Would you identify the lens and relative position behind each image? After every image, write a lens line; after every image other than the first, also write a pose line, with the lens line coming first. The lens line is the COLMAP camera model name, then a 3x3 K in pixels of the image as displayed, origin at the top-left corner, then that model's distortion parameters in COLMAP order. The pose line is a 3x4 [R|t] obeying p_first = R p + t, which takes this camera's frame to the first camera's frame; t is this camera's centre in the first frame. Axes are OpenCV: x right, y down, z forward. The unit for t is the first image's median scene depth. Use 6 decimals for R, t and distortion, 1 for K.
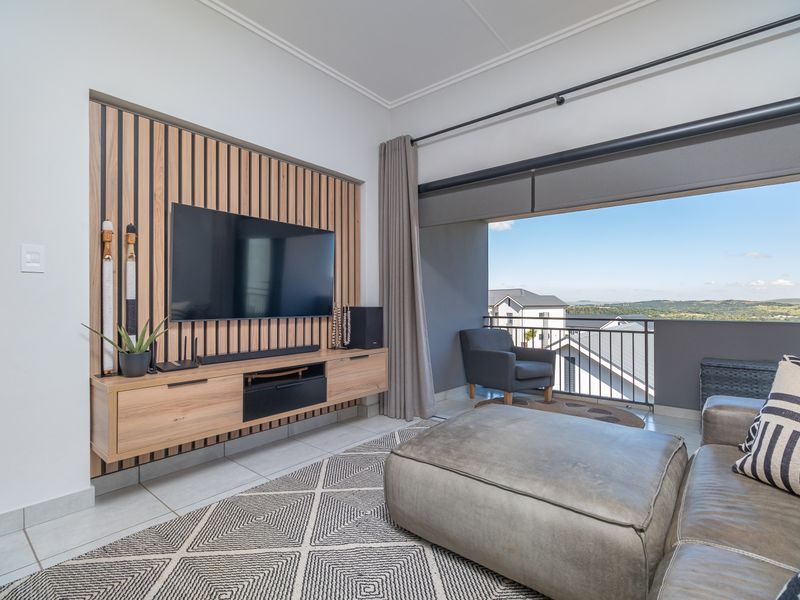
lens RADIAL K [[394.3, 0, 400.0], [0, 394.3, 300.0], [0, 0, 1]] dist [0.000177, -0.000414]
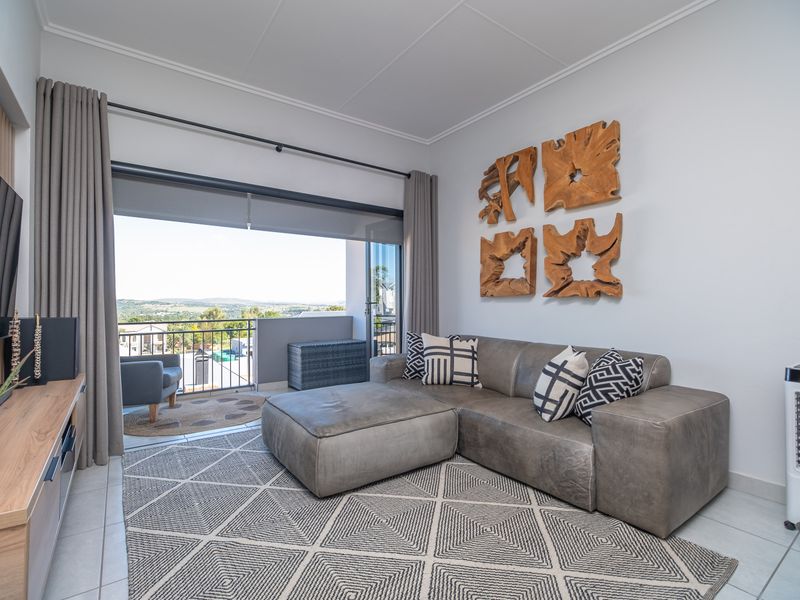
lens RADIAL K [[390.5, 0, 401.8], [0, 390.5, 295.3], [0, 0, 1]] dist [-0.002171, 0.000106]
pose [[0.250540, 0.013672, 0.968010, -0.710706], [-0.003427, 0.999907, -0.013236, -0.019385], [-0.968100, -0.000001, 0.250563, 0.304178]]
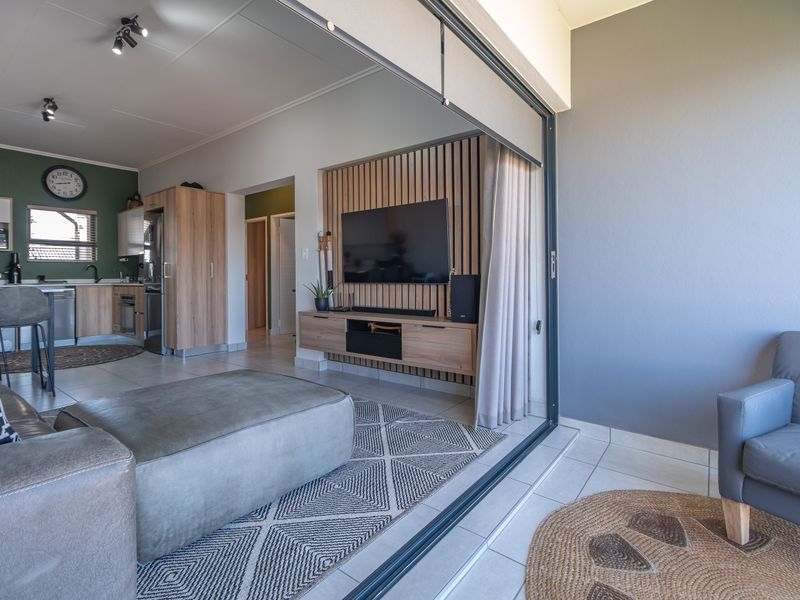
lens RADIAL K [[398.3, 0, 398.4], [0, 398.3, 274.7], [0, 0, 1]] dist [0.000845, -0.000640]
pose [[0.029253, -0.001789, -0.999570, 0.960767], [0.014287, 0.999897, -0.001371, 0.019057], [0.999470, -0.014241, 0.029276, 0.986265]]
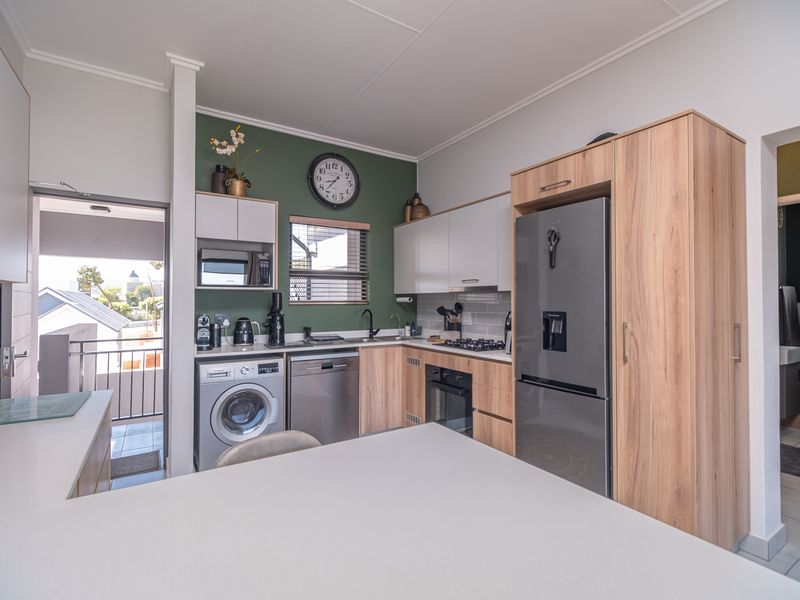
lens RADIAL K [[390.5, 0, 401.8], [0, 390.5, 295.3], [0, 0, 1]] dist [-0.002171, 0.000106]
pose [[-0.308923, -0.012982, -0.950999, -0.101745], [0.007380, 0.999844, -0.016046, -0.093373], [0.951059, -0.011976, -0.308779, -0.181212]]
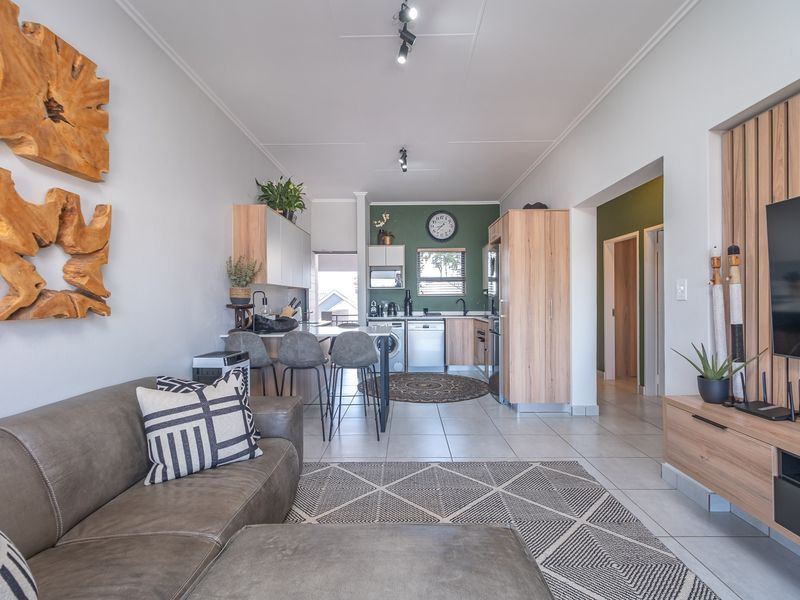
lens RADIAL K [[391.5, 0, 401.3], [0, 391.5, 302.0], [0, 0, 1]] dist [-0.002134, -0.000683]
pose [[-0.779285, 0.009768, -0.626593, 0.412483], [0.012048, 0.999927, 0.000604, -0.051155], [0.626553, -0.007078, -0.779346, 0.951154]]
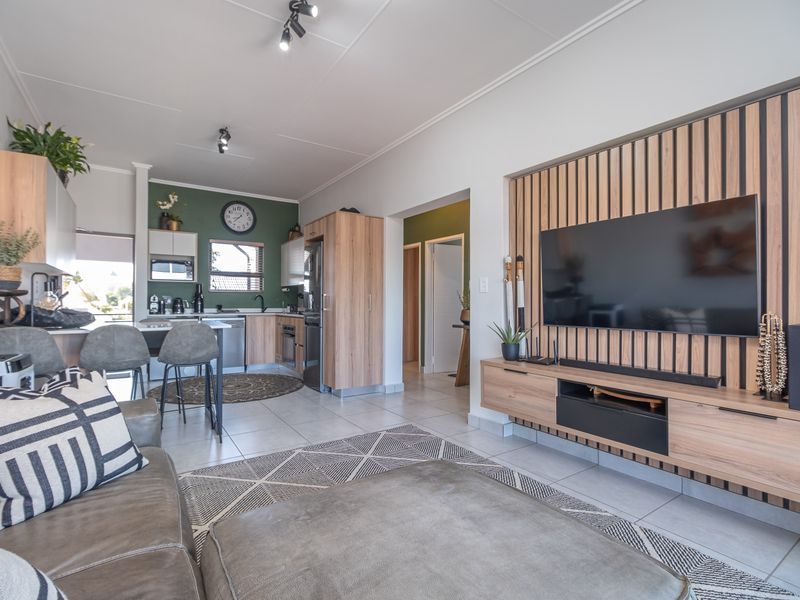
lens RADIAL K [[394.3, 0, 400.0], [0, 394.3, 300.0], [0, 0, 1]] dist [0.000177, -0.000414]
pose [[-0.283558, -0.006159, -0.958935, 0.635370], [0.003203, 0.999968, -0.007370, -0.015618], [0.958950, -0.005161, -0.283529, 0.763611]]
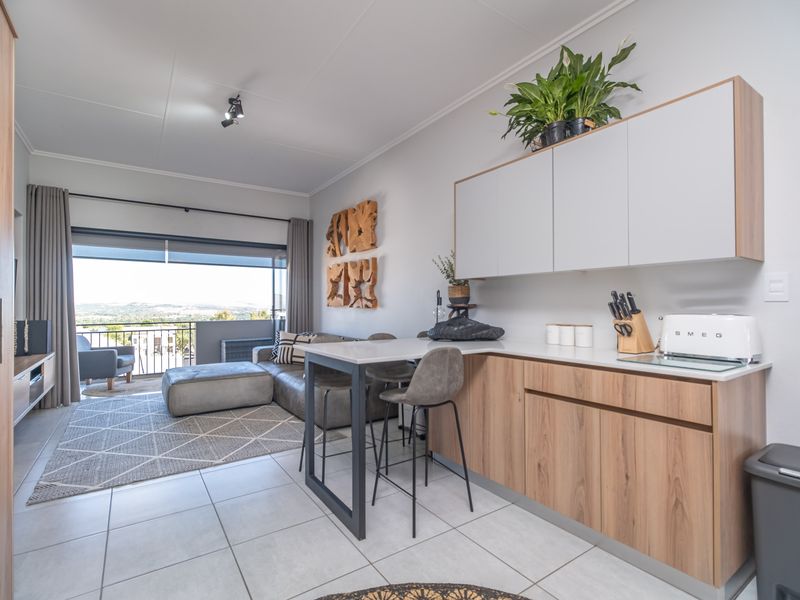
lens RADIAL K [[391.5, 0, 401.3], [0, 391.5, 302.0], [0, 0, 1]] dist [-0.002134, -0.000683]
pose [[0.272863, 0.004985, 0.962040, -1.159959], [-0.004307, 0.999983, -0.003960, -0.051144], [-0.962043, -0.003064, 0.272880, -0.541688]]
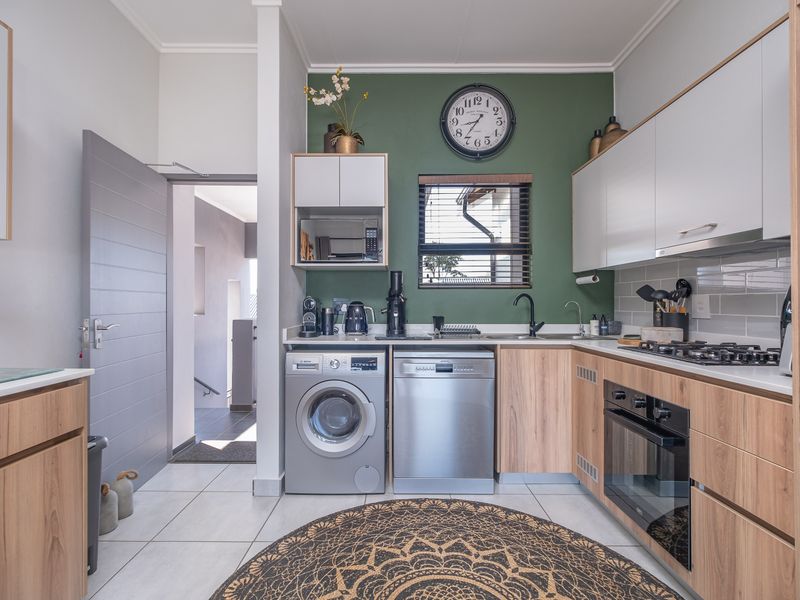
lens RADIAL K [[394.3, 0, 393.9], [0, 394.3, 300.5], [0, 0, 1]] dist [-0.000810, -0.000407]
pose [[-0.776476, -0.003060, -0.630140, -0.529465], [0.005947, 0.999908, -0.012184, -0.037476], [0.630119, -0.013208, -0.776386, -0.168149]]
